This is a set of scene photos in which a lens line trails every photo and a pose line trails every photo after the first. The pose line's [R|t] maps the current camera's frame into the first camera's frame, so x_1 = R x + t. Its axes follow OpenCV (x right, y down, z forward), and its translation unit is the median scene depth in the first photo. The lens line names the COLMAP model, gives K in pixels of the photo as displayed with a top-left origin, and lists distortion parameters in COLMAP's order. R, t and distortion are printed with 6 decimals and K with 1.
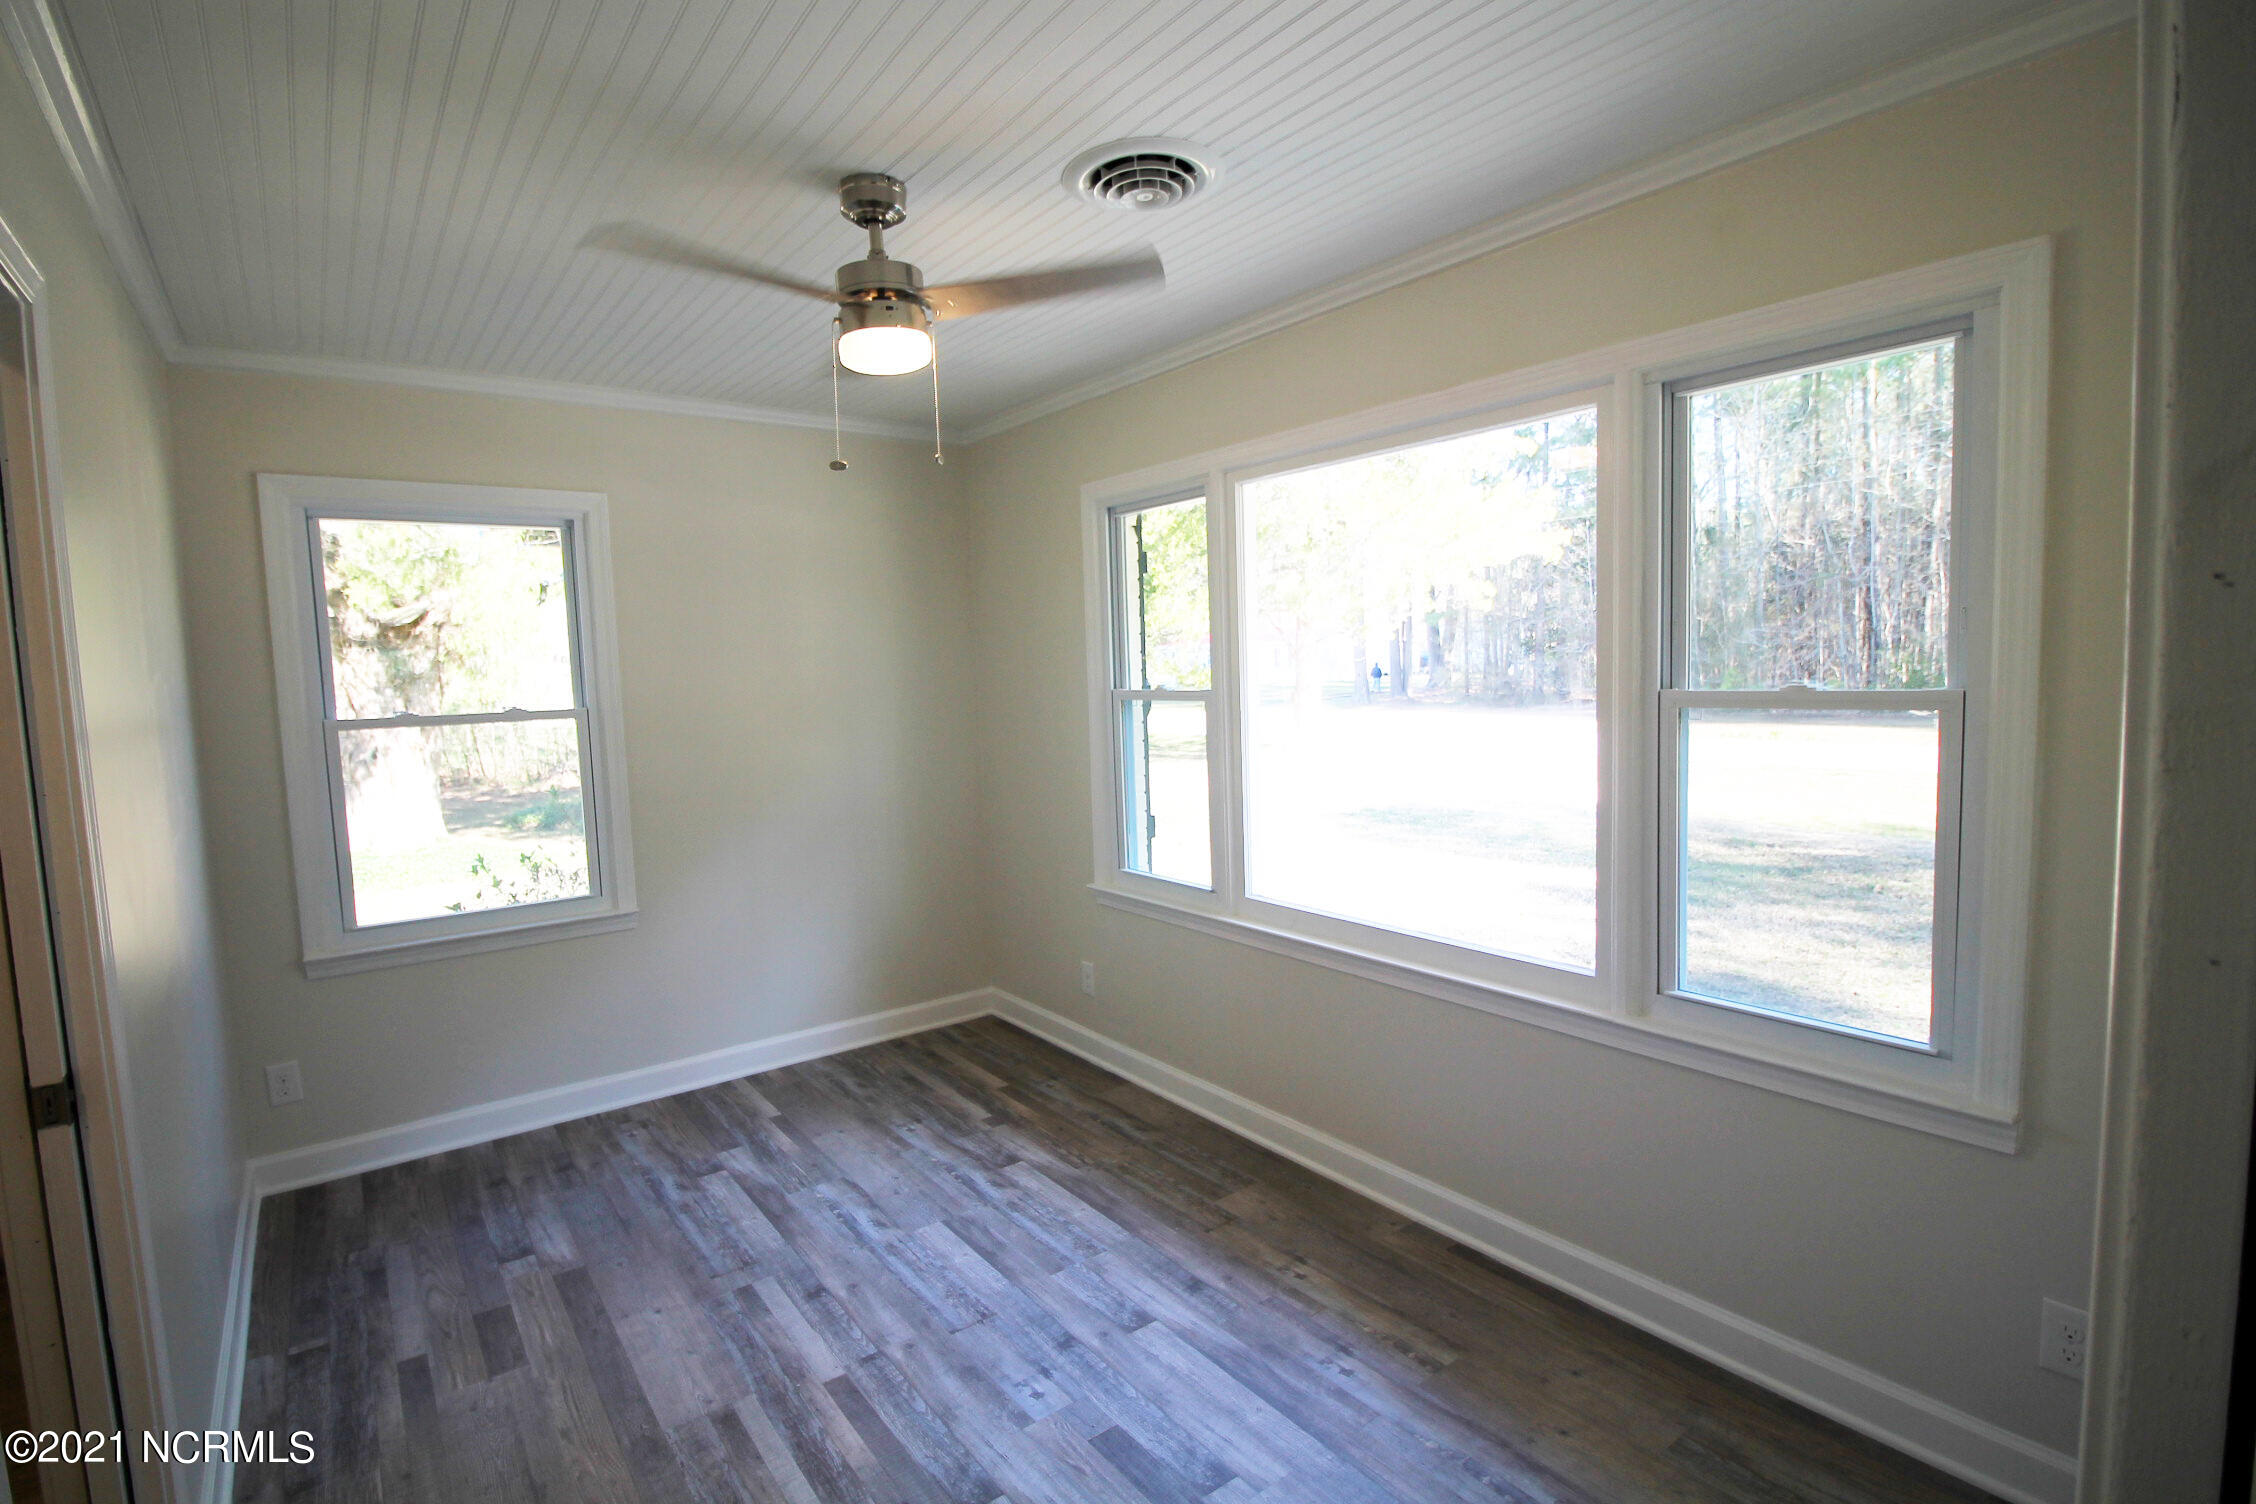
lens RADIAL K [[1081.5, 0, 1130.3], [0, 1081.5, 746.9], [0, 0, 1]] dist [-0.002295, -0.010478]
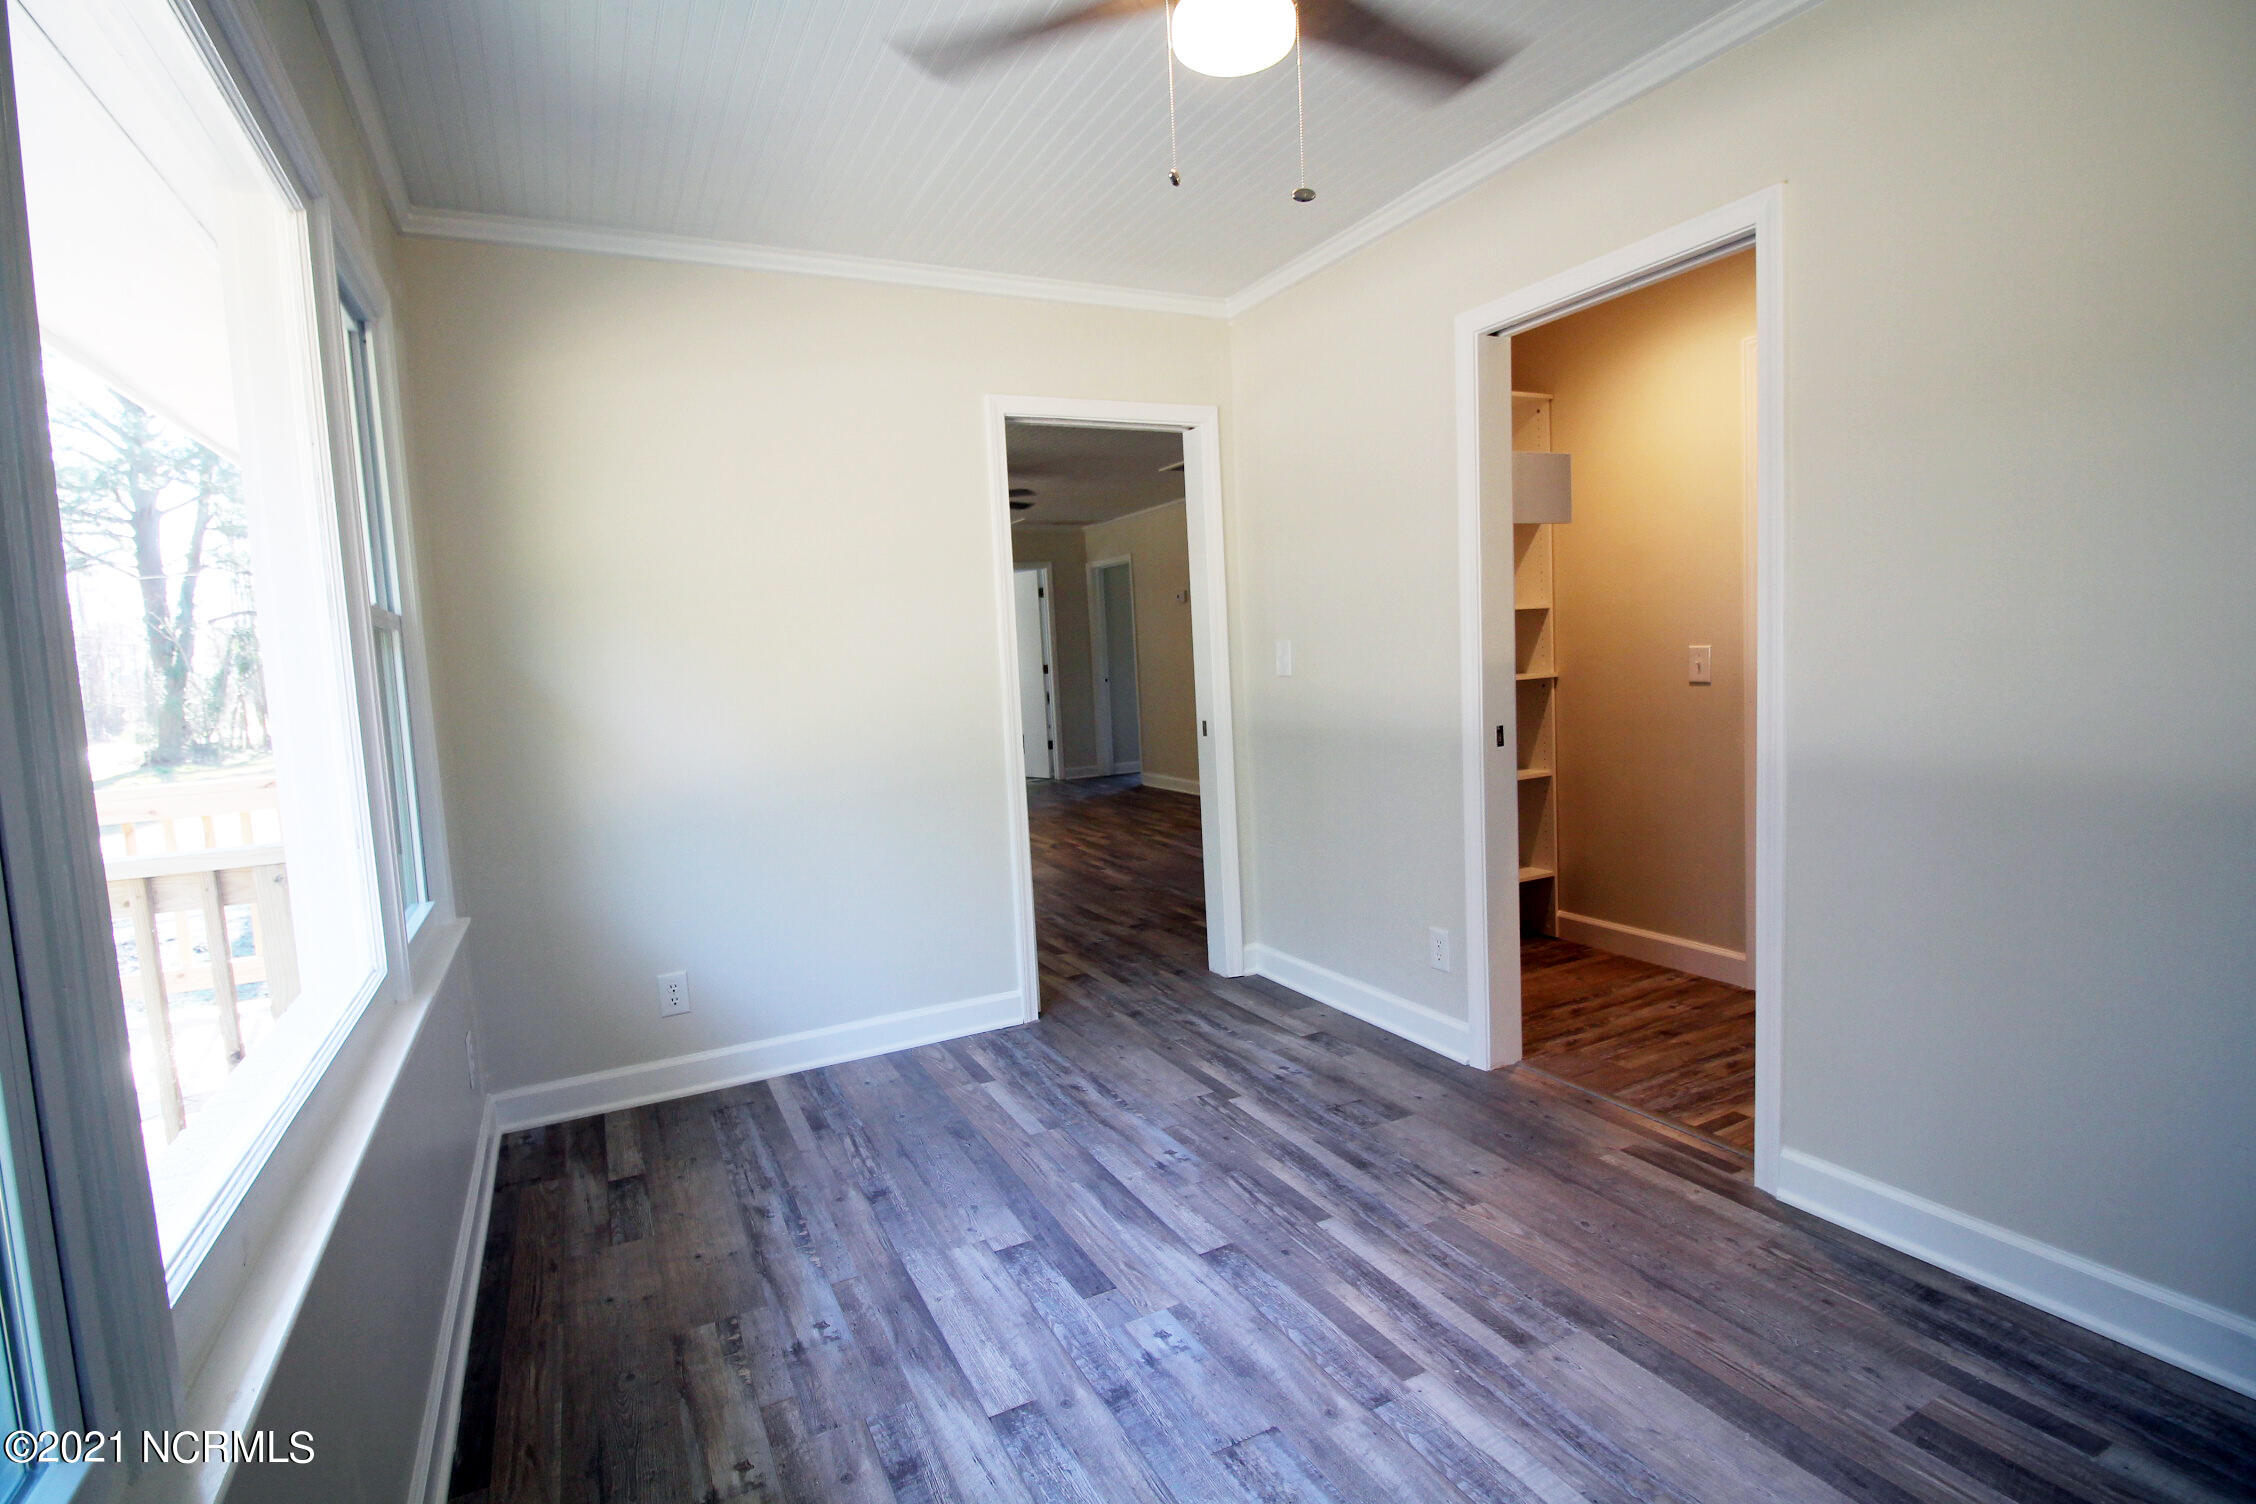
lens RADIAL K [[1081.5, 0, 1126.4], [0, 1081.5, 746.9], [0, 0, 1]] dist [-0.002295, -0.010478]
pose [[-0.980949, 0.069667, 0.181342, -0.243703], [0.099361, 0.982071, 0.160198, -0.013417], [-0.166930, 0.175165, -0.970284, 1.726727]]
